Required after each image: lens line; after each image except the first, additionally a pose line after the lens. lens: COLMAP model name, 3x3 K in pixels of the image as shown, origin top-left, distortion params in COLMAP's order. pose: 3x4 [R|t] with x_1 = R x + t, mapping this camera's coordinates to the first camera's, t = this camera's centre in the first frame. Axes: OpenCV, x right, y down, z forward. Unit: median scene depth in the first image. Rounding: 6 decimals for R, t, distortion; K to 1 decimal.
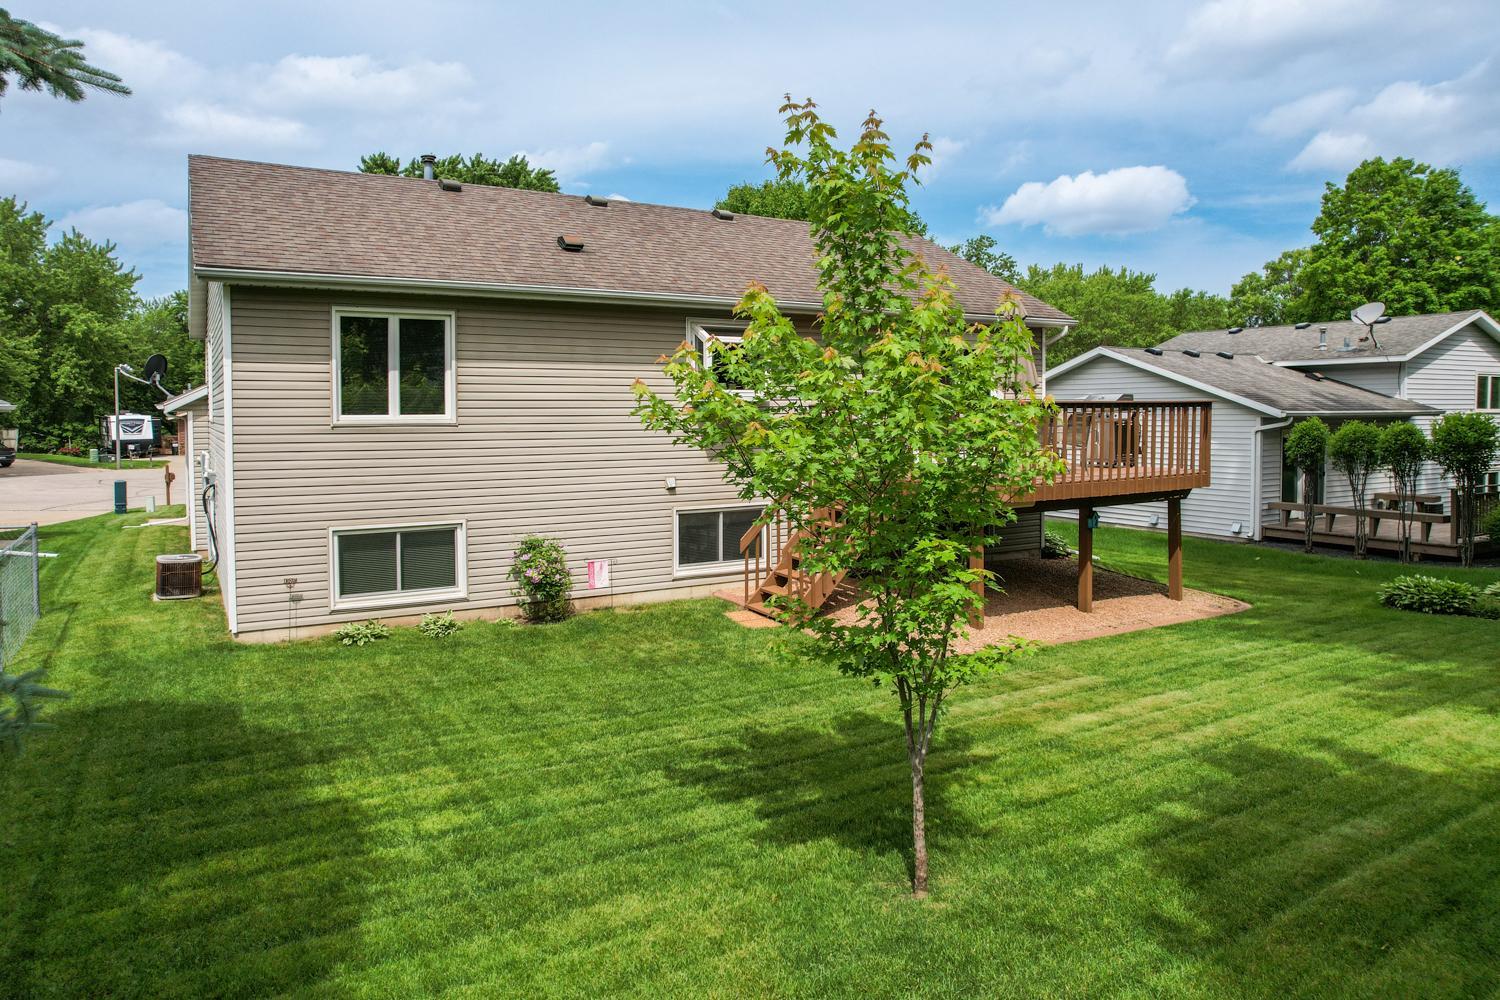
lens RADIAL K [[997.5, 0, 753.3], [0, 997.5, 404.5], [0, 0, 1]] dist [-0.043181, 0.029475]
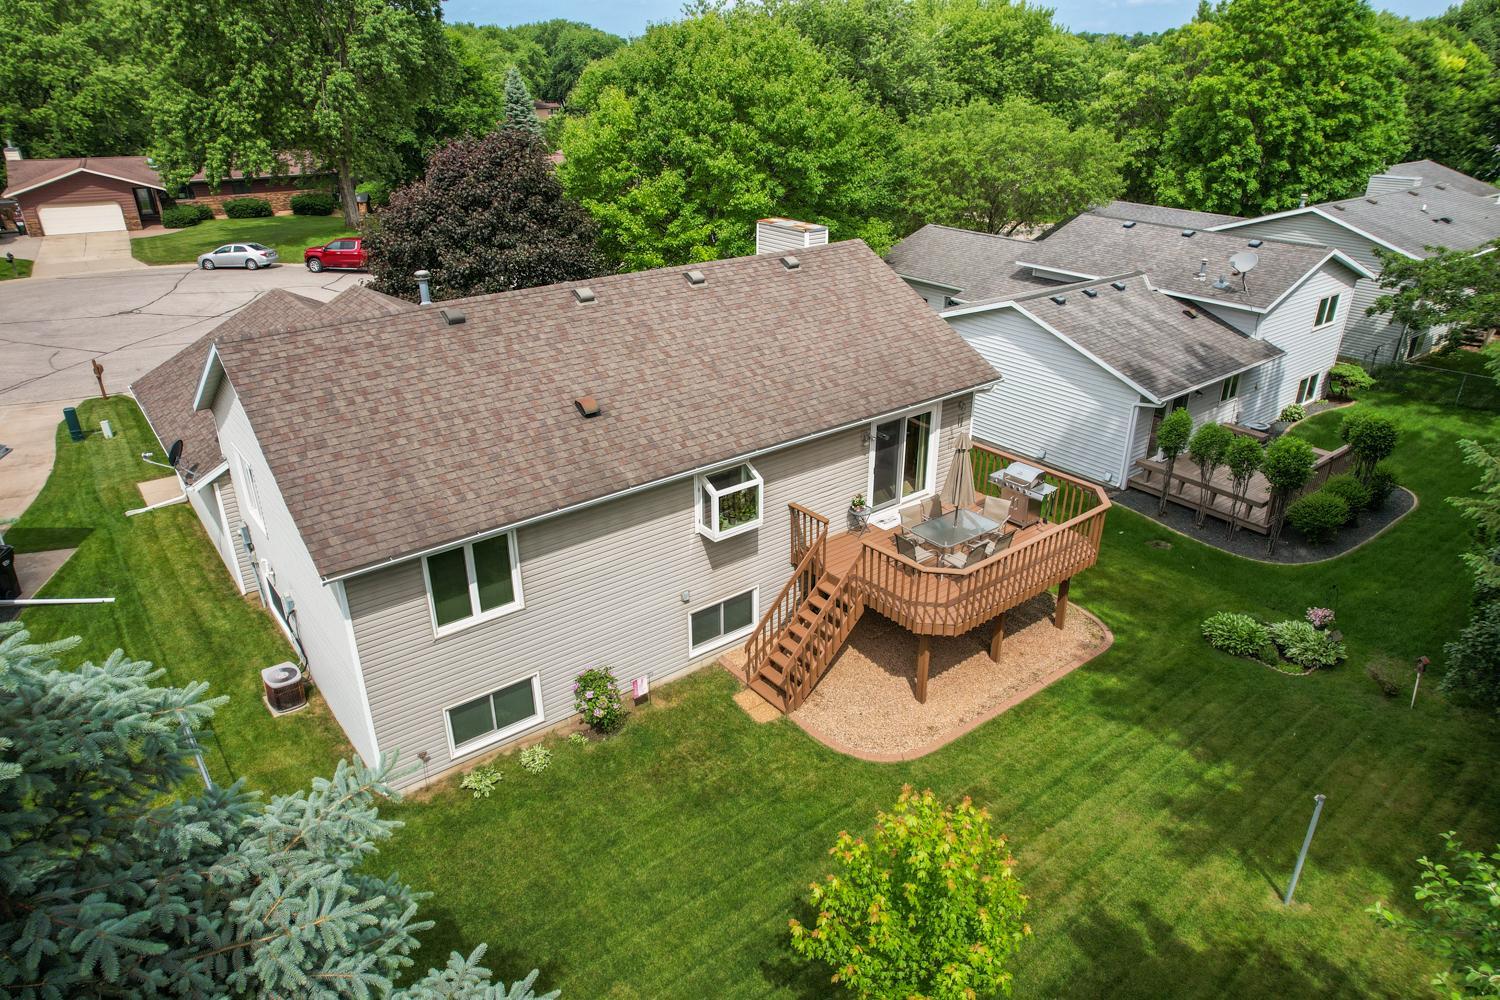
lens RADIAL K [[1000.5, 0, 747.2], [0, 1000.5, 484.8], [0, 0, 1]] dist [-0.076335, 0.069303]
pose [[0.991762, -0.050331, 0.117792, -0.143362], [-0.002712, 0.911117, 0.412139, -0.550687], [-0.128065, -0.409063, 0.903475, -0.076497]]
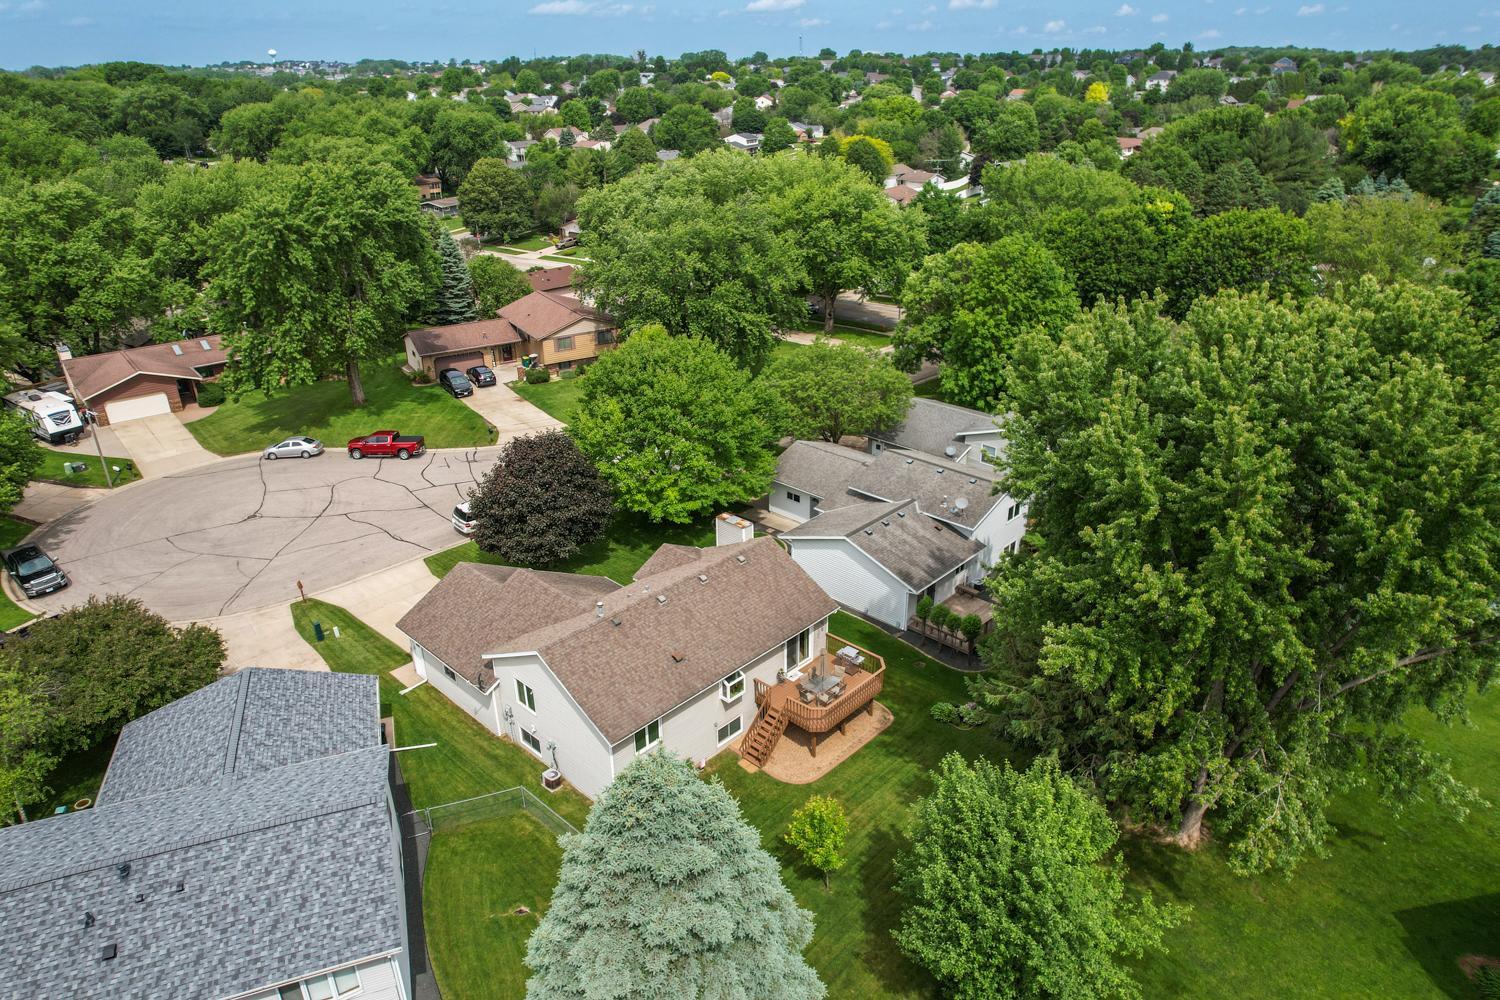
lens RADIAL K [[1000.5, 0, 747.2], [0, 1000.5, 484.8], [0, 0, 1]] dist [-0.076335, 0.069303]
pose [[0.963403, -0.118415, 0.240483, -0.624822], [0.010137, 0.912589, 0.408754, -1.797736], [-0.267865, -0.391357, 0.880391, -1.391986]]
